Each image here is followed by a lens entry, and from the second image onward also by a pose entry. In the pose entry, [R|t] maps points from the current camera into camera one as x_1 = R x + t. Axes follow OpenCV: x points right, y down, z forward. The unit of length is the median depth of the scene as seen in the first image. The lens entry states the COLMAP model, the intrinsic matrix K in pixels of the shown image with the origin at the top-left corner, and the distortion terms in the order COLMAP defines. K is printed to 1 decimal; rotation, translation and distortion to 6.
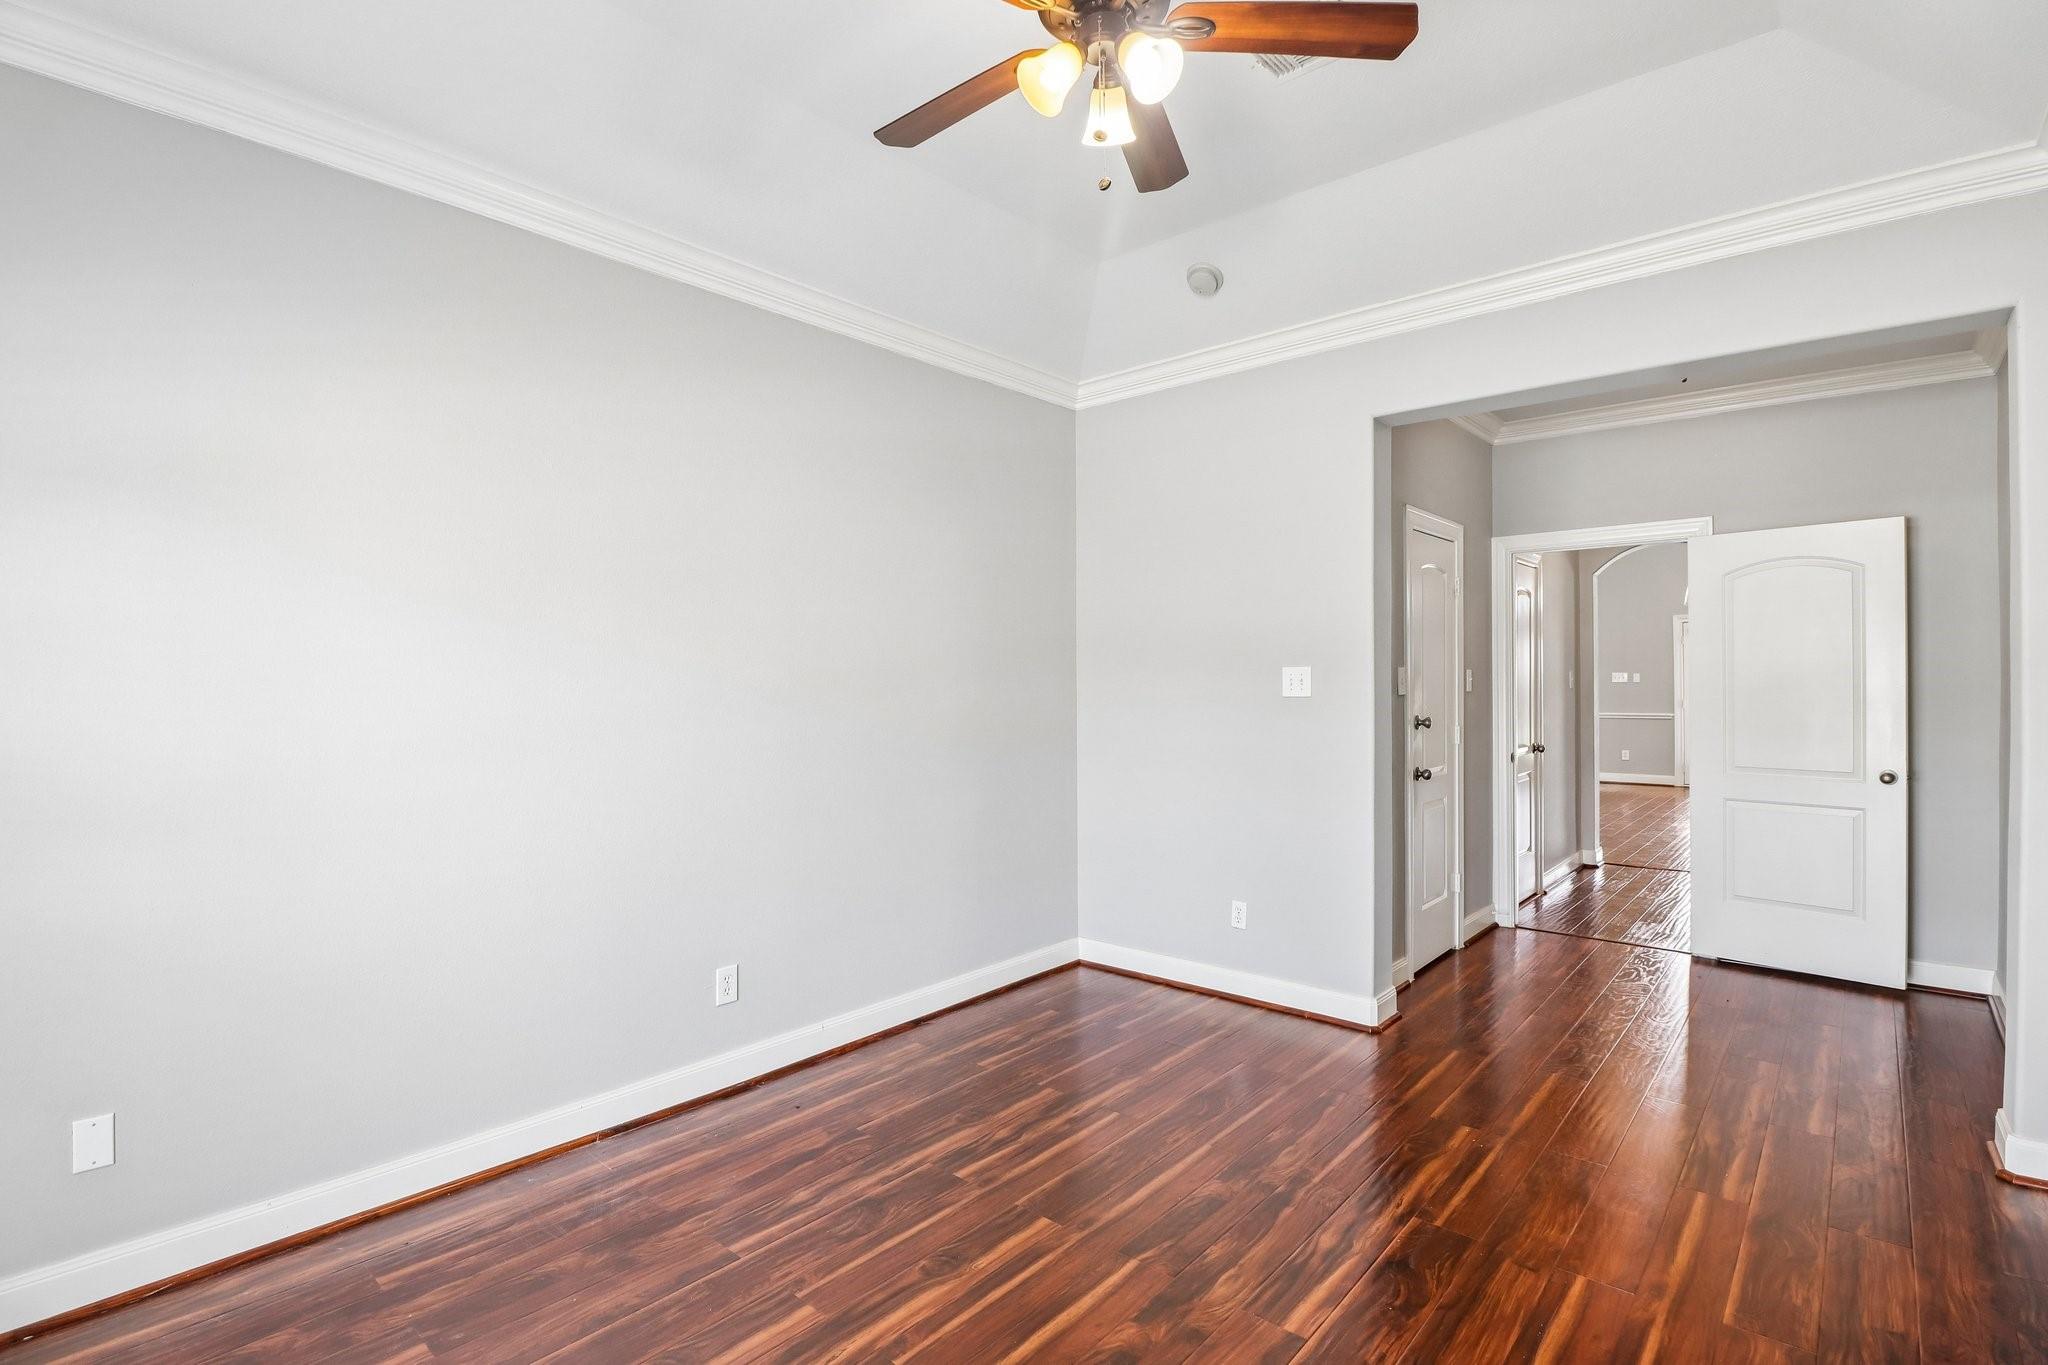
lens RADIAL K [[965.4, 0, 1024.0], [0, 965.4, 682.5], [0, 0, 1]] dist [-0.000181, -0.017875]
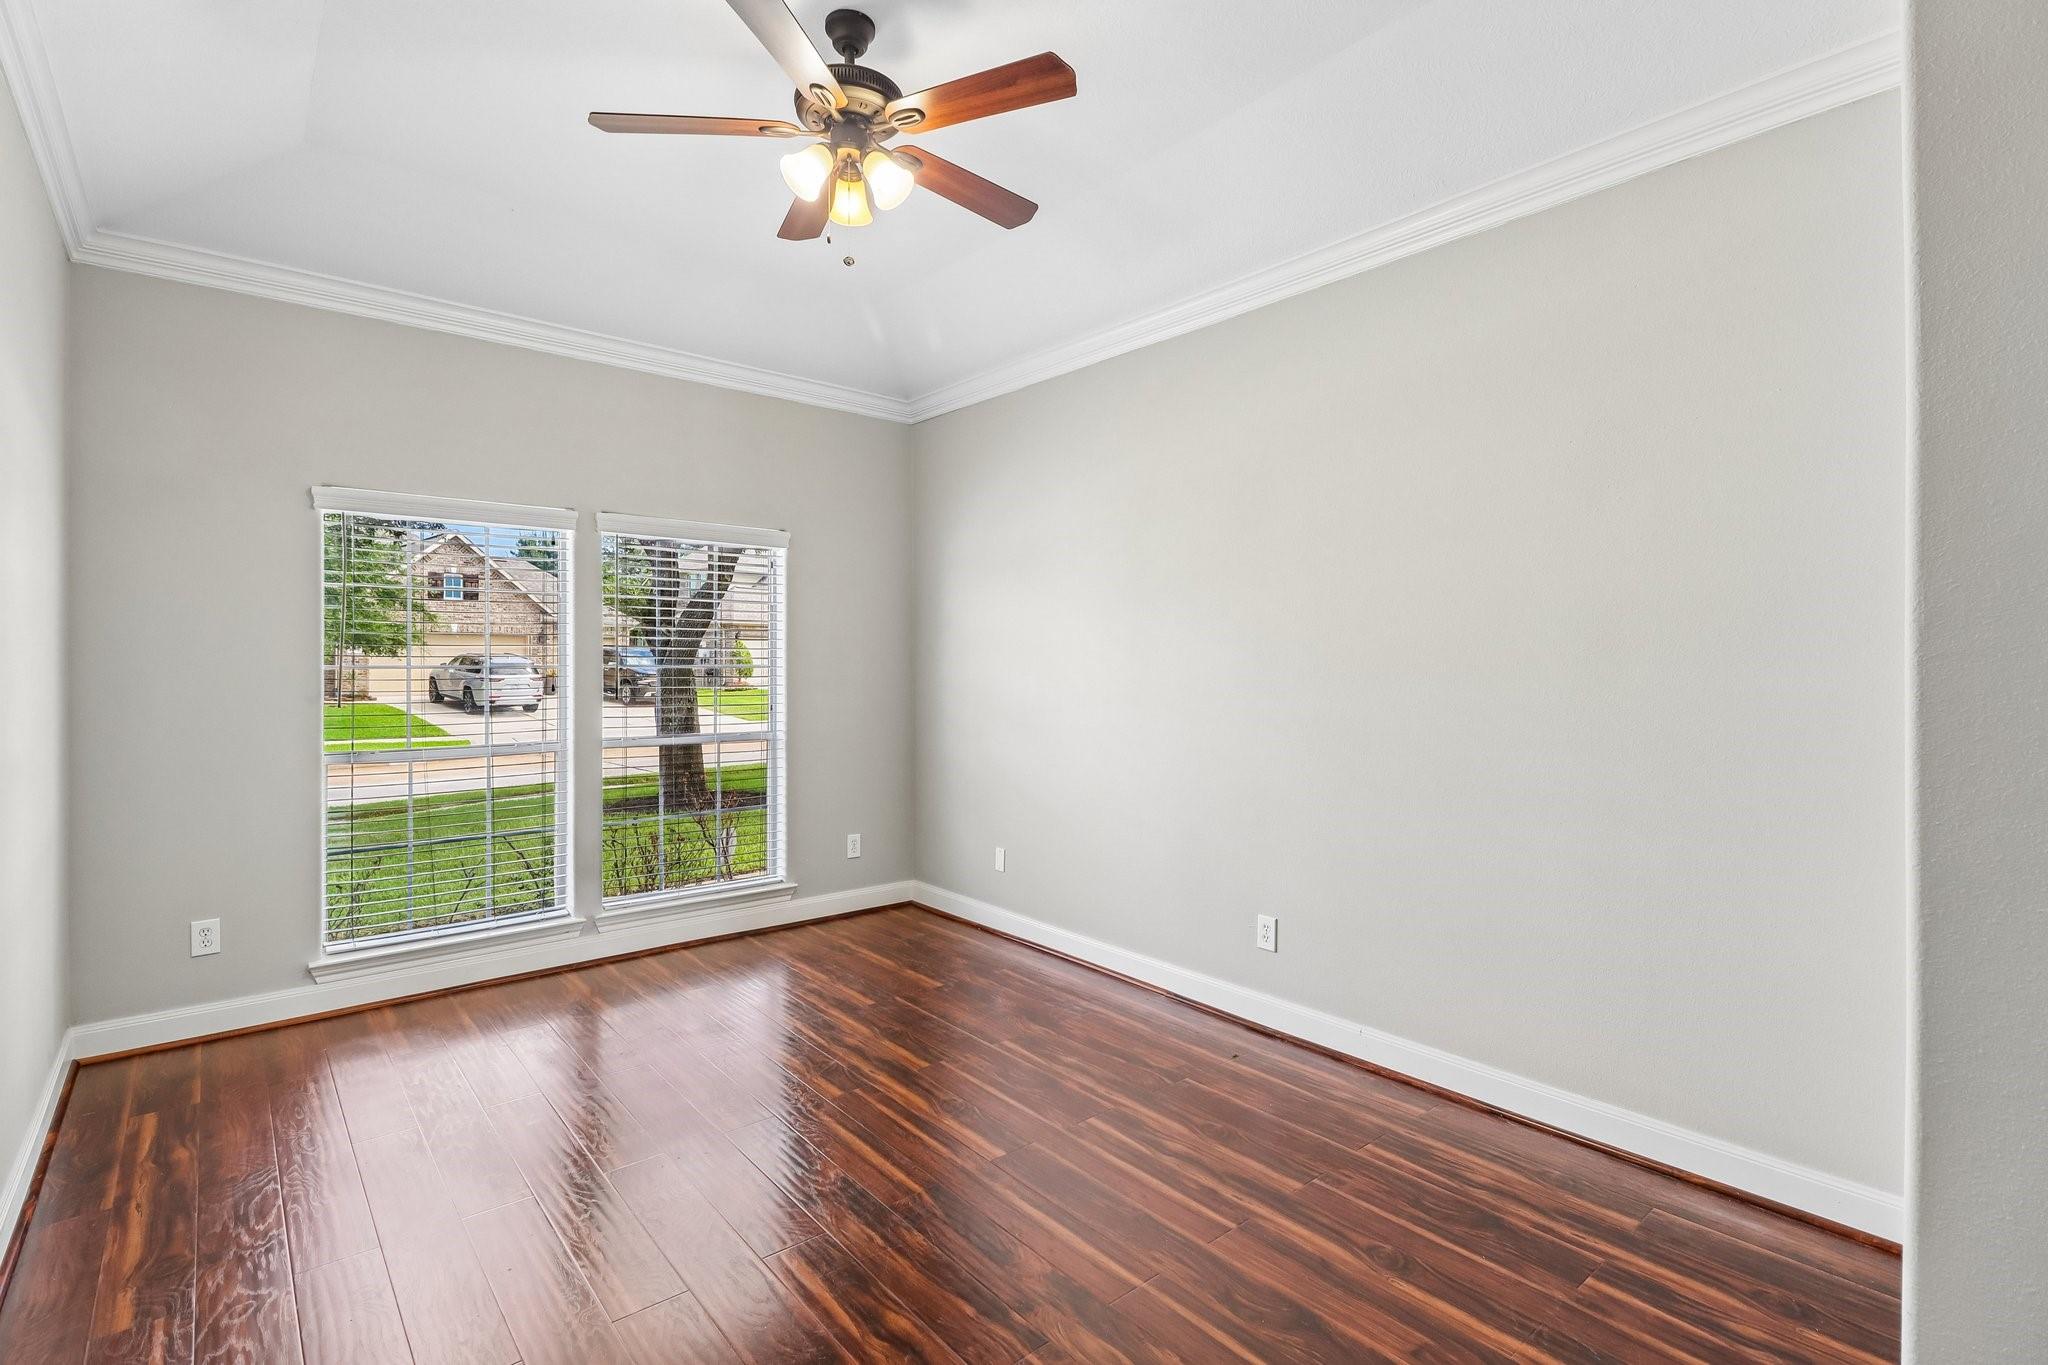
lens RADIAL K [[951.9, 0, 1023.9], [0, 951.9, 663.9], [0, 0, 1]] dist [0.004274, -0.001088]
pose [[-0.149325, 0.005671, -0.988772, 0.913330], [-0.006993, 0.999952, 0.006791, 0.001748], [0.988763, 0.007928, -0.149278, 1.007019]]
